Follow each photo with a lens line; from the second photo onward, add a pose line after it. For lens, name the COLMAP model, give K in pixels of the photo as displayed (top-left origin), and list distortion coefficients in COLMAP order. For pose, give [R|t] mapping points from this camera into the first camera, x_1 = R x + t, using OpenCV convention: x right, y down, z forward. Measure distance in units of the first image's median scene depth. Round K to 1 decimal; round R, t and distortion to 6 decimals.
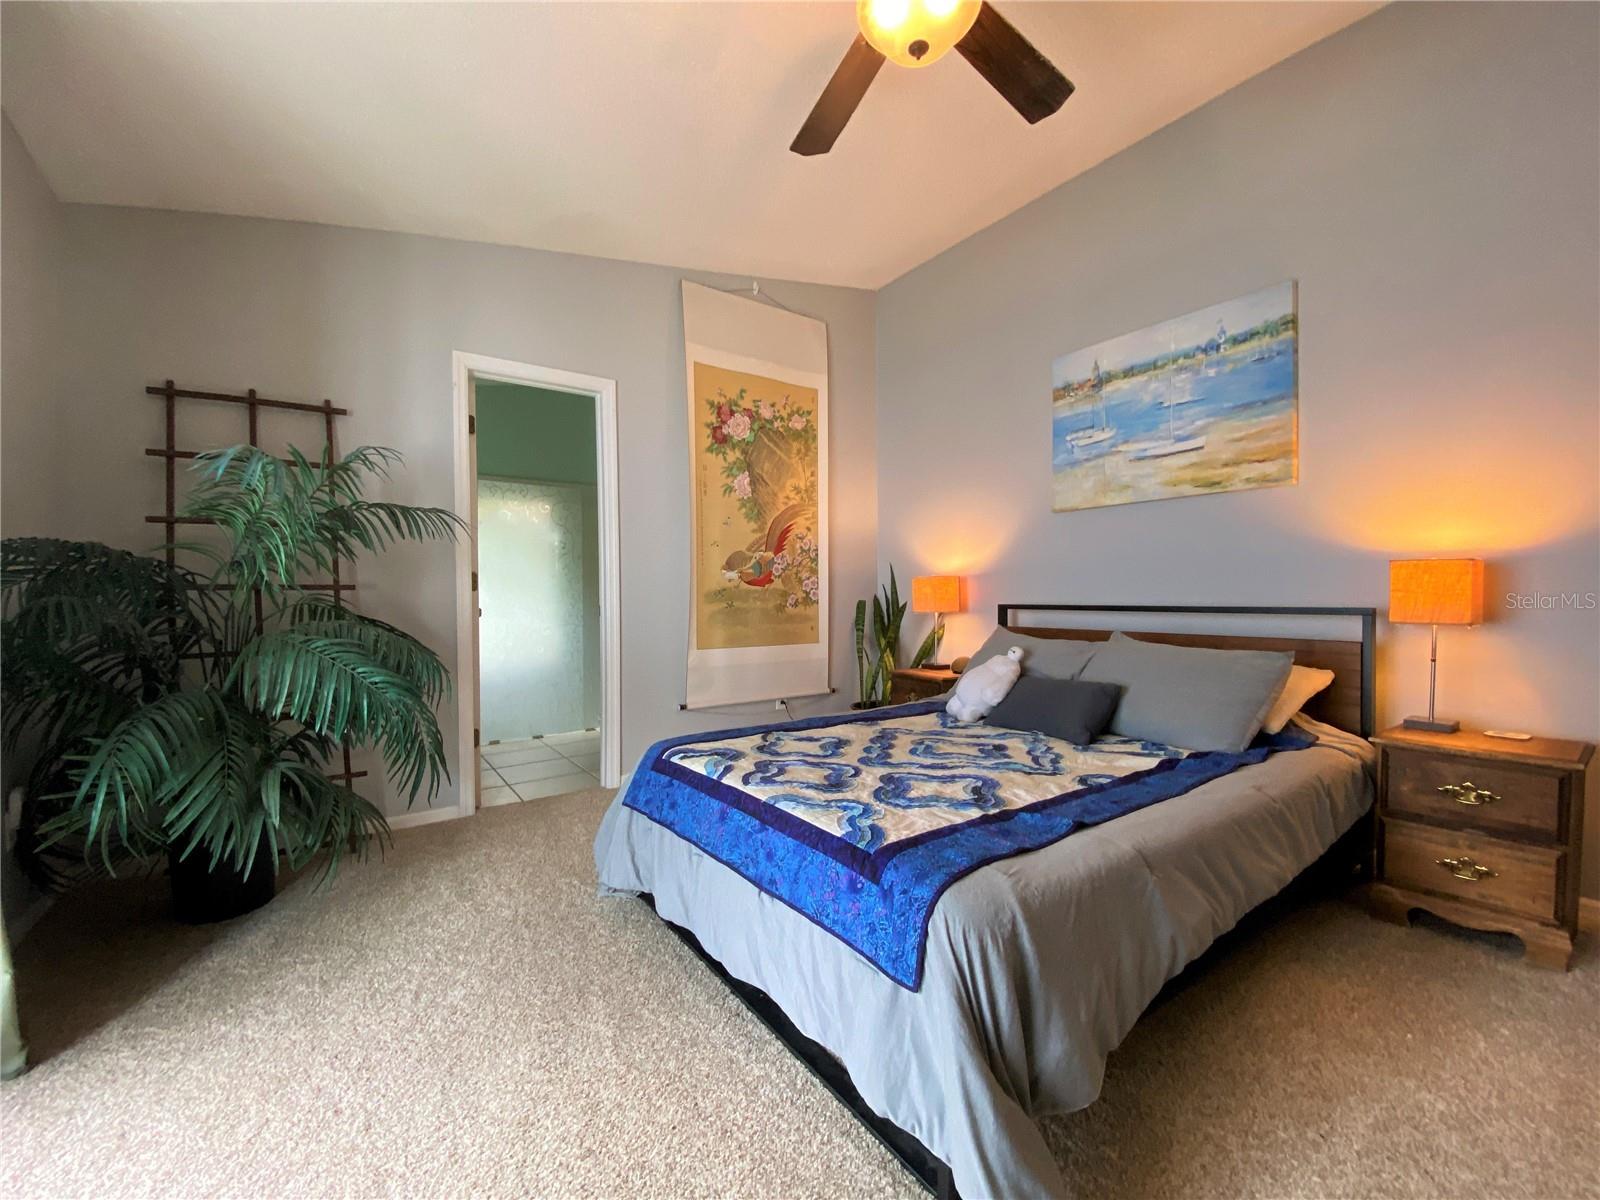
lens RADIAL K [[655.2, 0, 778.7], [0, 655.2, 616.1], [0, 0, 1]] dist [0.028242, -0.028144]
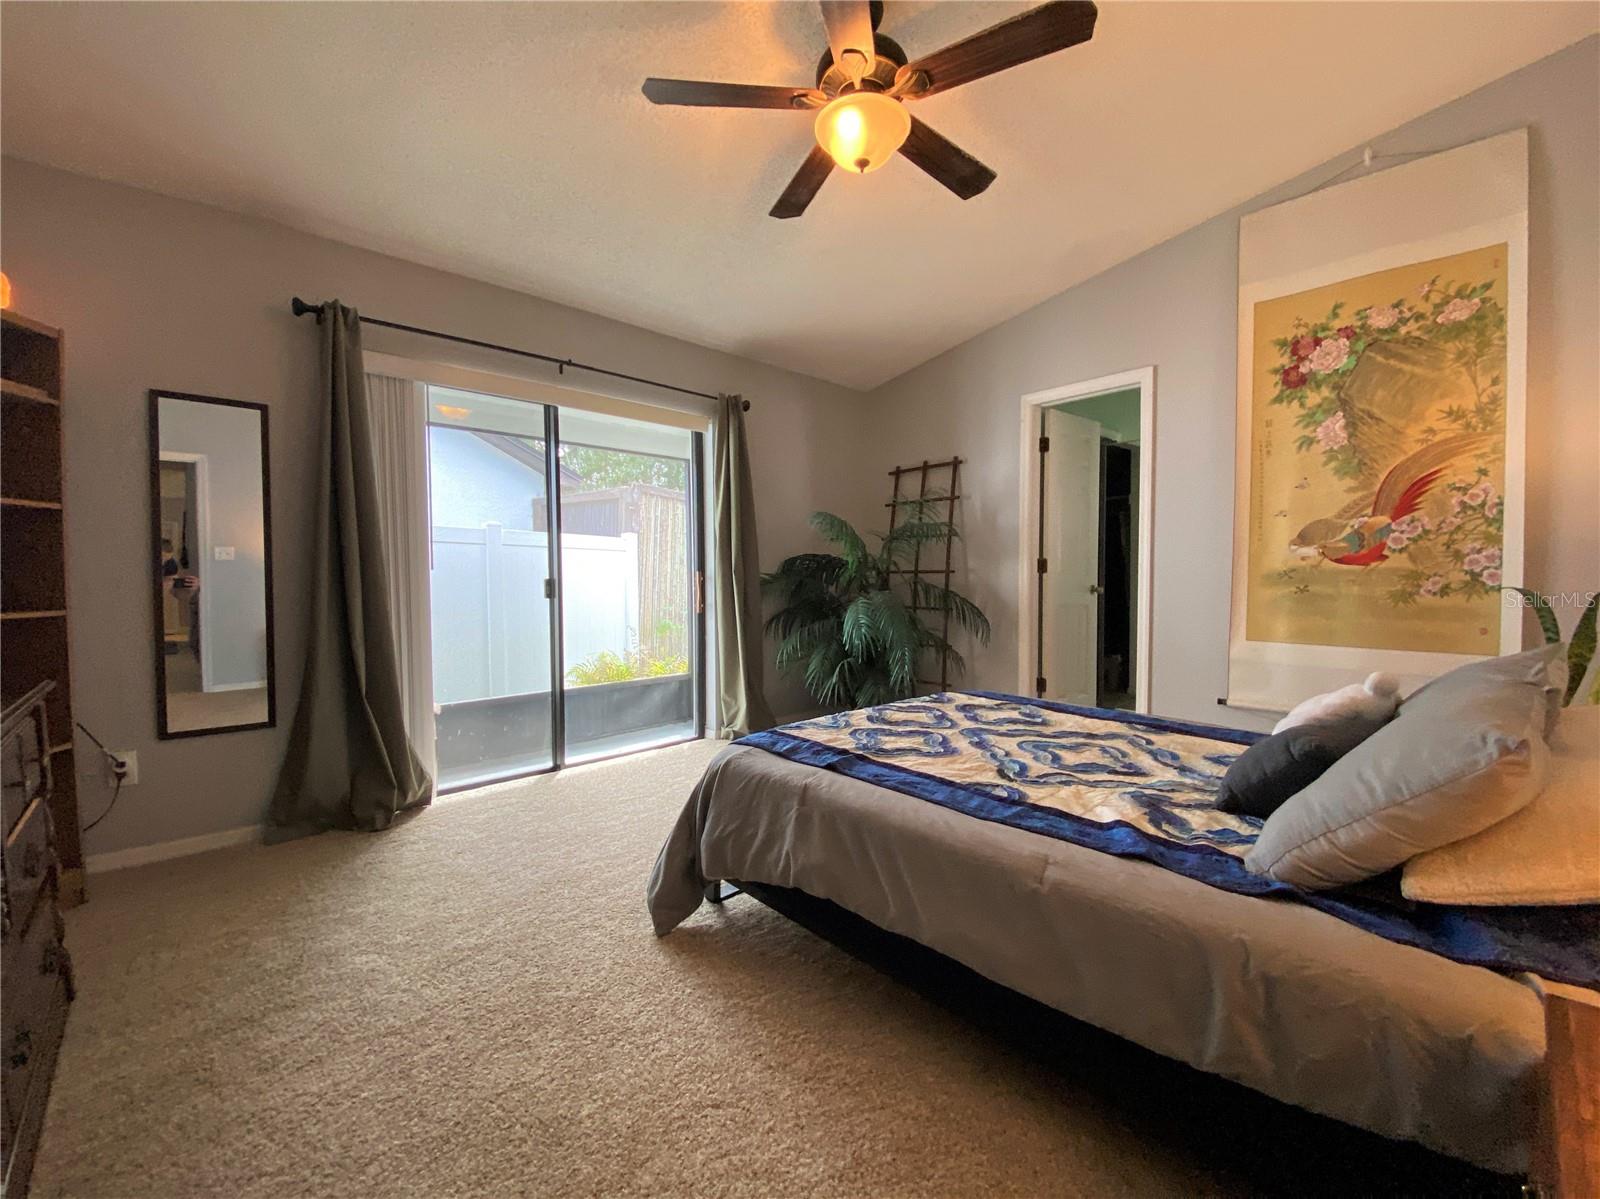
lens RADIAL K [[662.1, 0, 794.6], [0, 662.1, 602.3], [0, 0, 1]] dist [0.043589, -0.033485]
pose [[0.123157, 0.043750, -0.991422, 0.643182], [-0.028812, 0.998764, 0.040495, -0.016678], [0.991969, 0.023578, 0.124266, 0.292884]]
